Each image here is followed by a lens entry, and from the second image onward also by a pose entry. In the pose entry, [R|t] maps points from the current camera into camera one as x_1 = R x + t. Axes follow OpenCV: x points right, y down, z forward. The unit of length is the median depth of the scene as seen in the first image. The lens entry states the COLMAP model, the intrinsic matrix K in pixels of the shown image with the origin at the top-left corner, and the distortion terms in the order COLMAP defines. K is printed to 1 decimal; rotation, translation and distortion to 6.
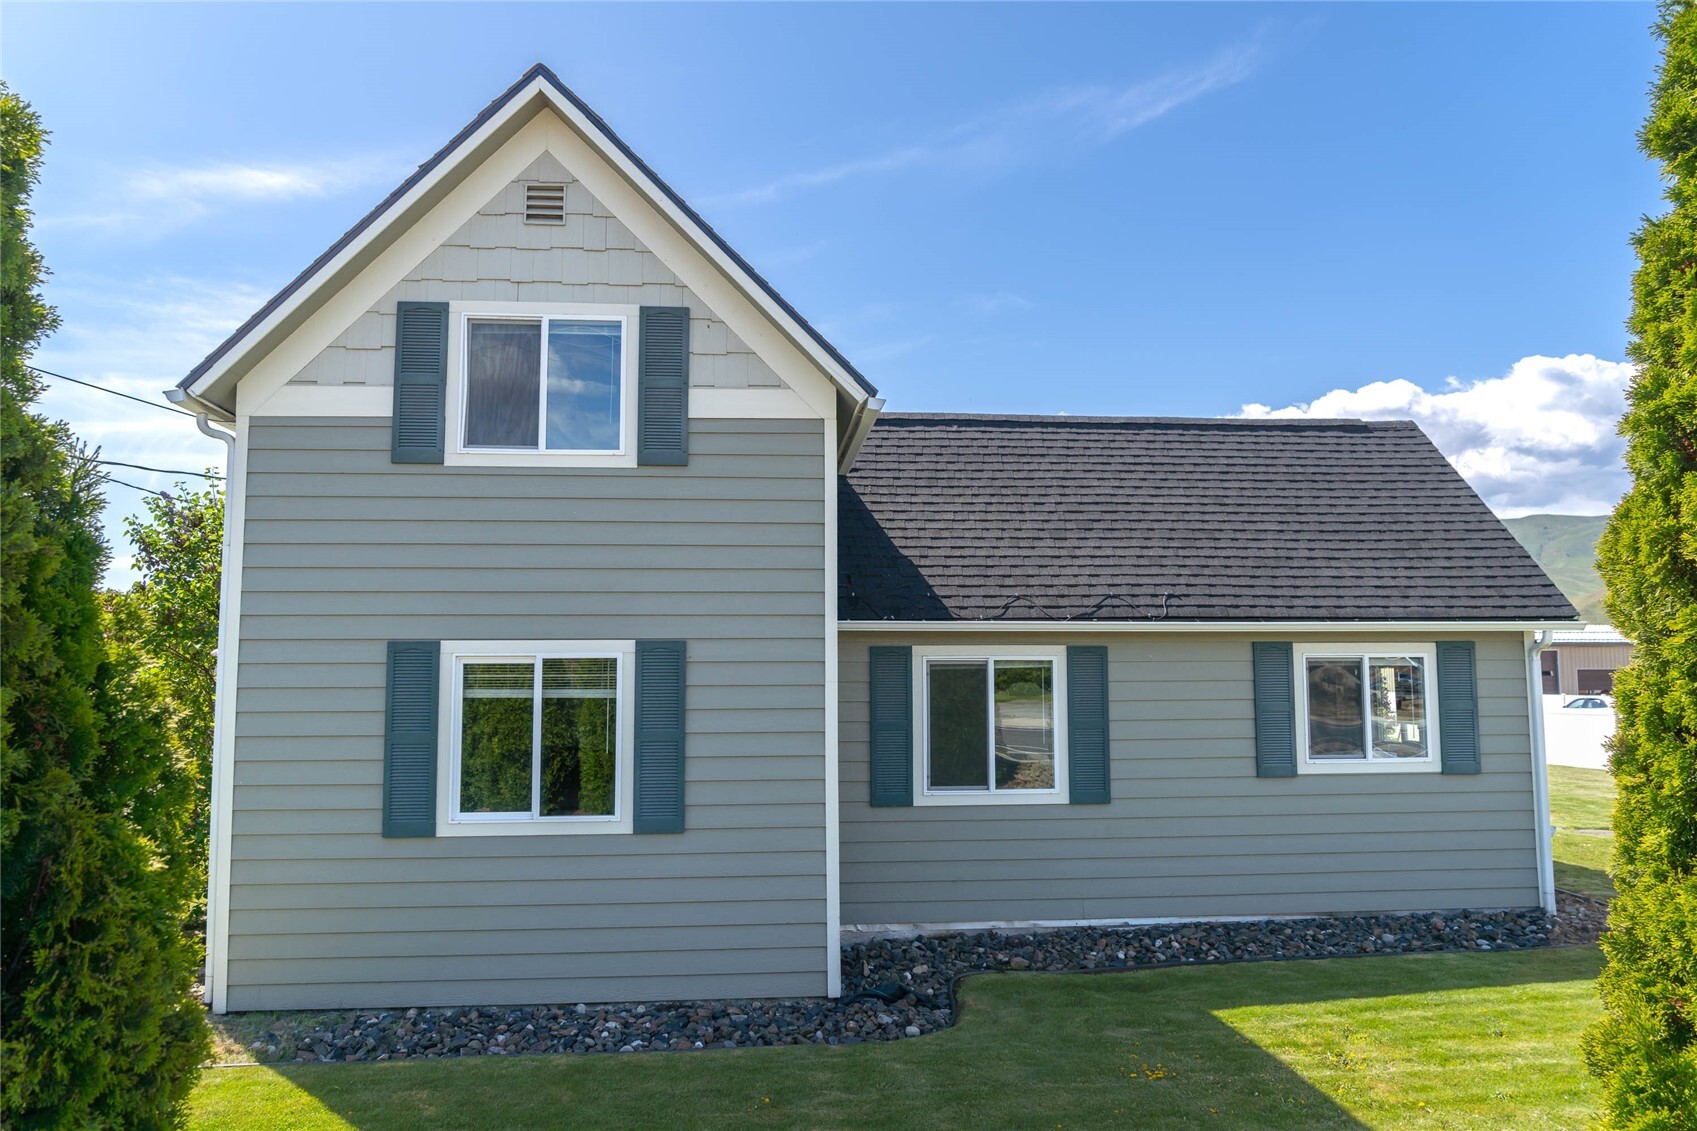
lens RADIAL K [[1122.0, 0, 848.7], [0, 1122.0, 566.6], [0, 0, 1]] dist [-0.026513, -0.000747]
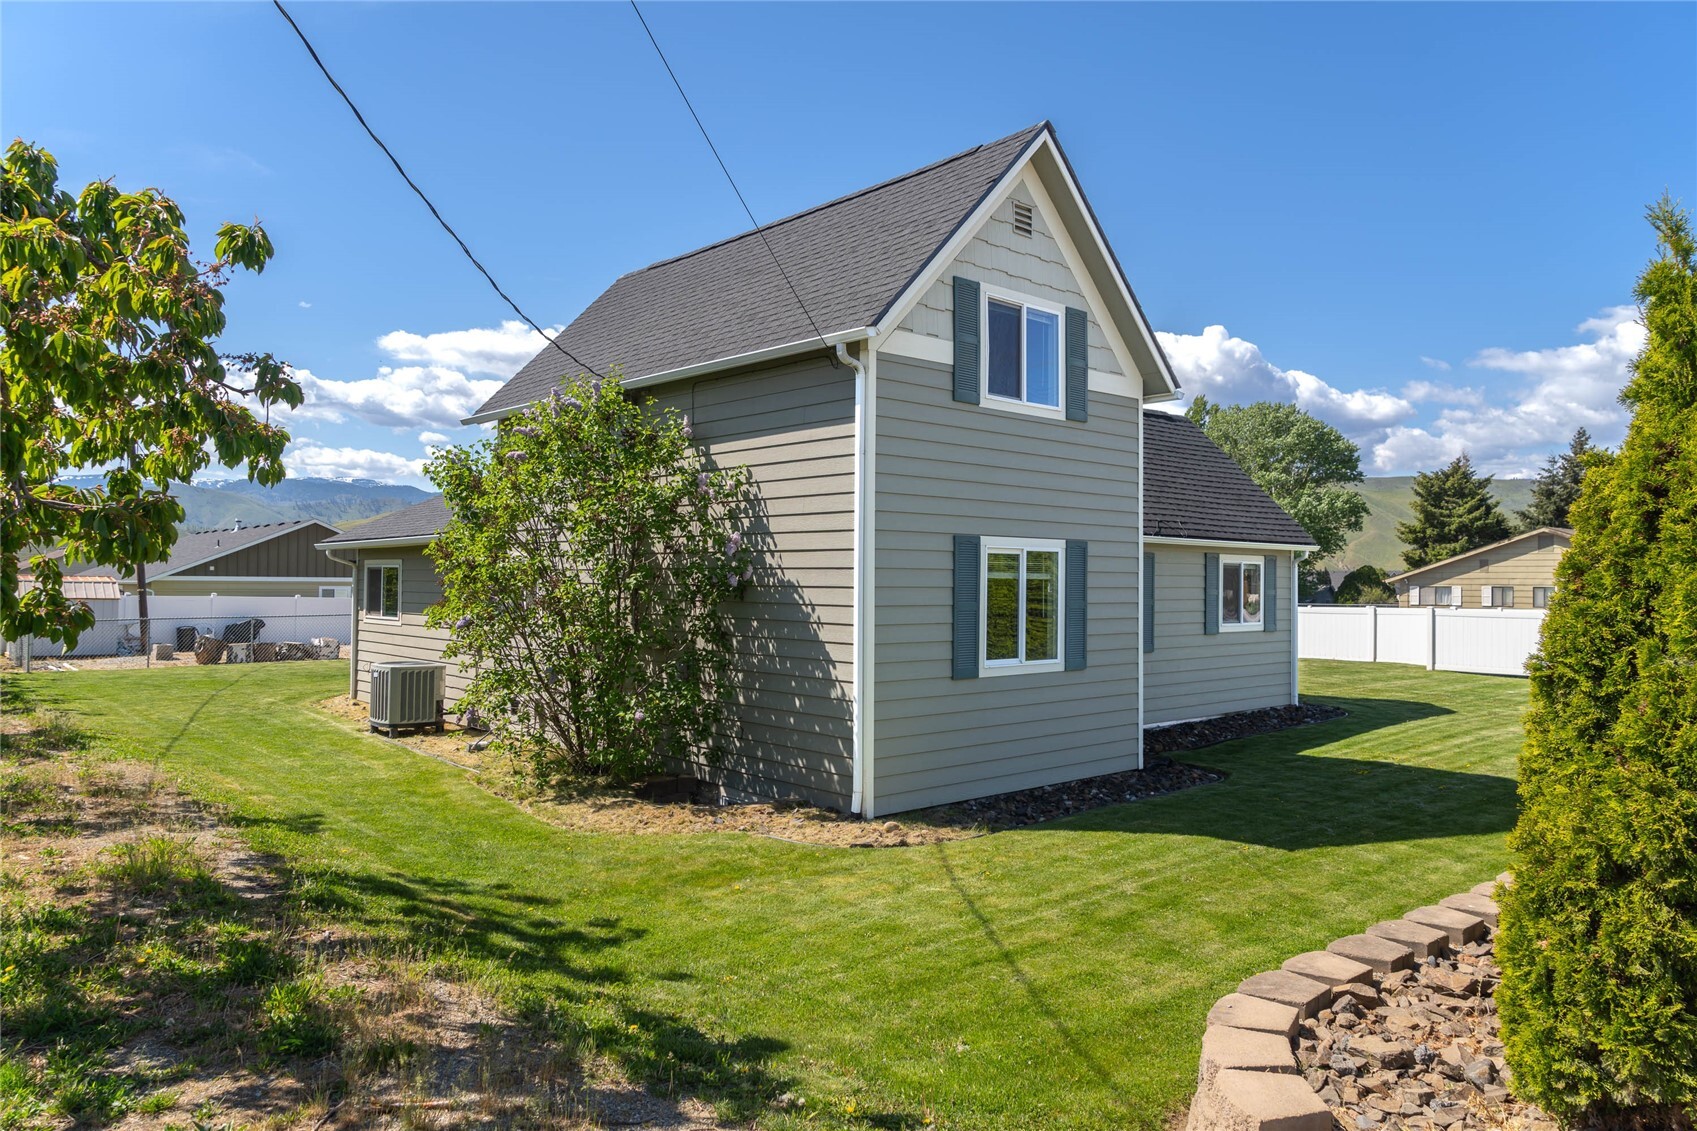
lens RADIAL K [[1122.0, 0, 849.3], [0, 1122.0, 567.7], [0, 0, 1]] dist [-0.026513, -0.000747]
pose [[0.801134, 0.016273, 0.598264, -1.287388], [-0.061745, 0.996543, 0.055576, 0.037644], [-0.595292, -0.081464, 0.799369, -0.003048]]
